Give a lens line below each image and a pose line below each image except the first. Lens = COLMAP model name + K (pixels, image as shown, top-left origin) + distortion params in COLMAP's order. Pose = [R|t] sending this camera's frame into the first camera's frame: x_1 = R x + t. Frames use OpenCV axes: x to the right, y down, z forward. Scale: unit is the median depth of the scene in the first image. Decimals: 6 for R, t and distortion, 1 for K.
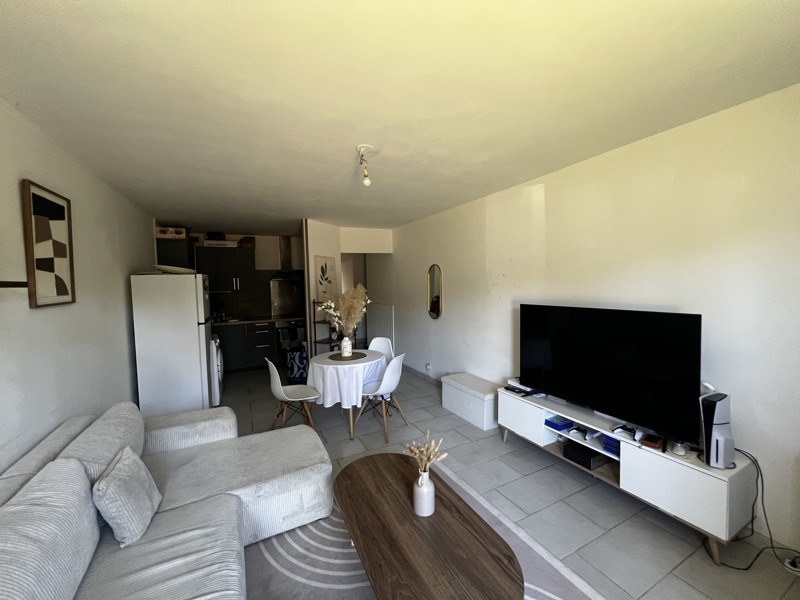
lens RADIAL K [[321.6, 0, 397.8], [0, 321.6, 298.0], [0, 0, 1]] dist [-0.000583, 0.000025]
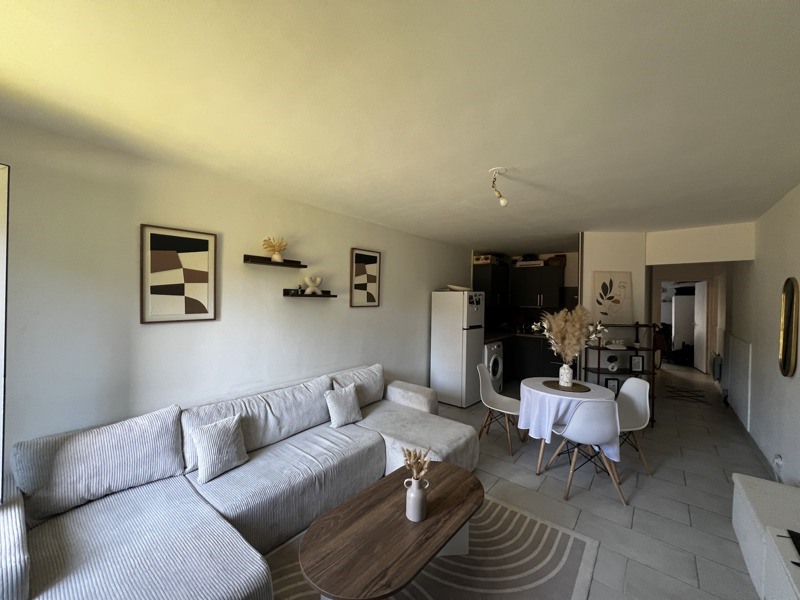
lens RADIAL K [[321.6, 0, 397.8], [0, 321.6, 298.0], [0, 0, 1]] dist [-0.000583, 0.000025]
pose [[0.394380, 0.030730, -0.918434, 0.467131], [-0.073144, 0.997319, 0.001961, -0.028435], [0.916032, 0.066404, 0.395570, 0.217048]]
